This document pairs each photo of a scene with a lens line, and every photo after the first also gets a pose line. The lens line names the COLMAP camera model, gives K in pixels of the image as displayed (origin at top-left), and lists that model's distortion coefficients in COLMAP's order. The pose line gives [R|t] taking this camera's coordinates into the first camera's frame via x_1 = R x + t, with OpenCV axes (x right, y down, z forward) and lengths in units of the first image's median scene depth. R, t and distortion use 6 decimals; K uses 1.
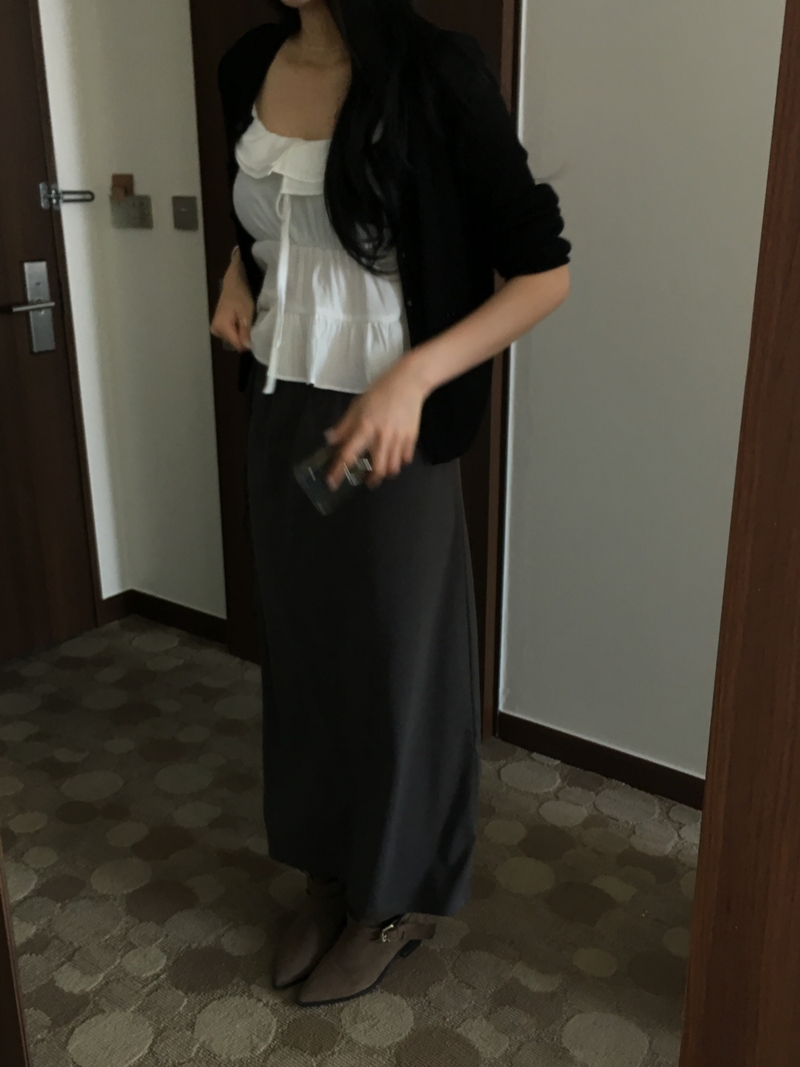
lens RADIAL K [[1061.6, 0, 396.6], [0, 1061.6, 528.8], [0, 0, 1]] dist [0.018904, 0.000000]
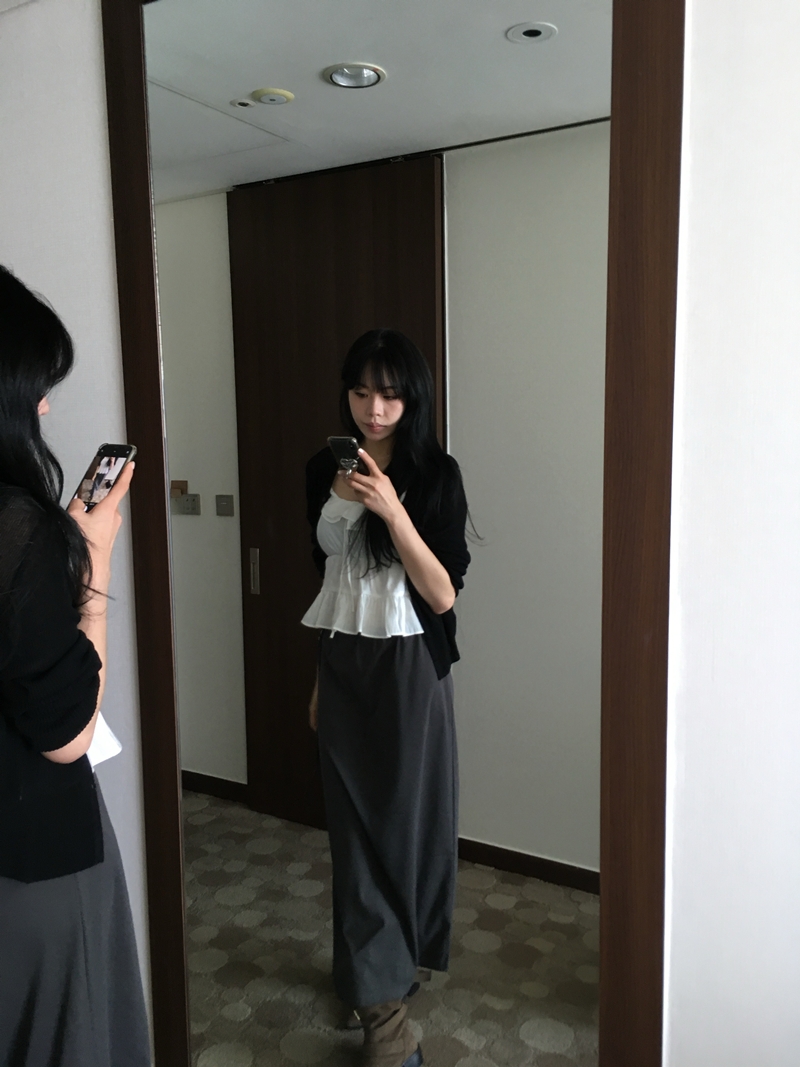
lens RADIAL K [[845.7, 0, 405.5], [0, 845.7, 541.1], [0, 0, 1]] dist [-0.012829, -0.002359]
pose [[0.994263, -0.022153, 0.104647, -0.094434], [0.043343, 0.977844, -0.204801, 0.014200], [-0.097791, 0.208162, 0.973194, -0.251966]]
